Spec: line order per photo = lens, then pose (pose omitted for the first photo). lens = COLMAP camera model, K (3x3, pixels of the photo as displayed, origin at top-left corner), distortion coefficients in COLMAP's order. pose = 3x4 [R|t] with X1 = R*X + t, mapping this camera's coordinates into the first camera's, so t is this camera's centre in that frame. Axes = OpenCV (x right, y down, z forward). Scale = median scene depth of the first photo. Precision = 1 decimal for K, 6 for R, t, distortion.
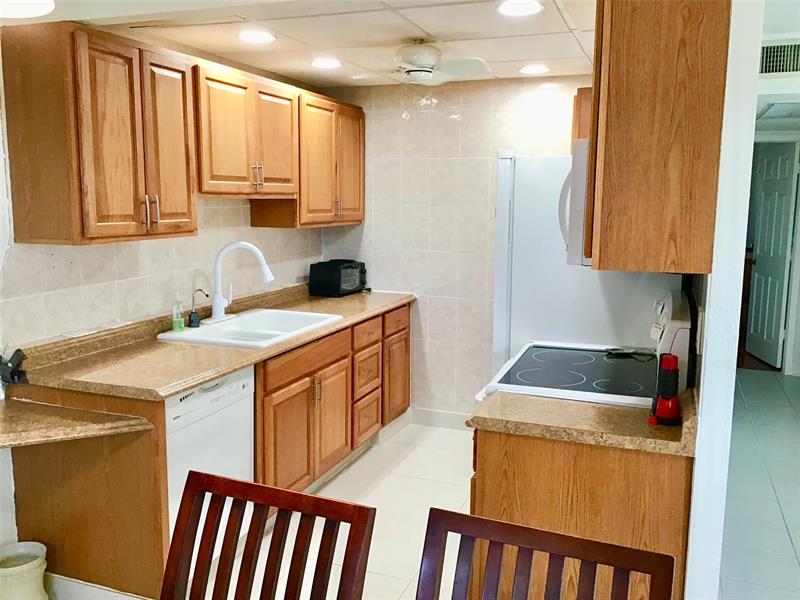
lens RADIAL K [[719.0, 0, 400.3], [0, 719.0, 300.0], [0, 0, 1]] dist [0.076758, -0.091282]
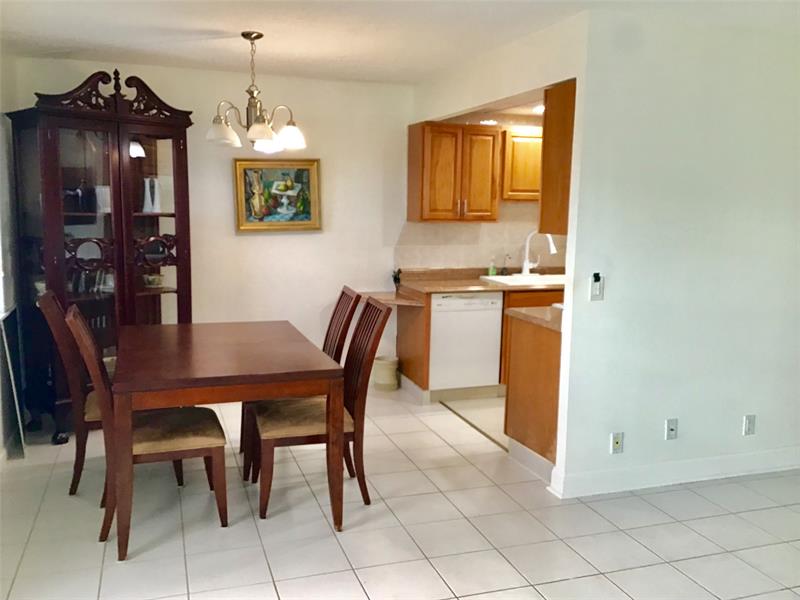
lens RADIAL K [[719.0, 0, 399.8], [0, 719.0, 308.1], [0, 0, 1]] dist [0.076758, -0.091282]
pose [[0.634102, 0.108793, -0.765557, 1.021610], [-0.121753, 0.991750, 0.040091, 0.085151], [0.763603, 0.067787, 0.642117, -0.354726]]
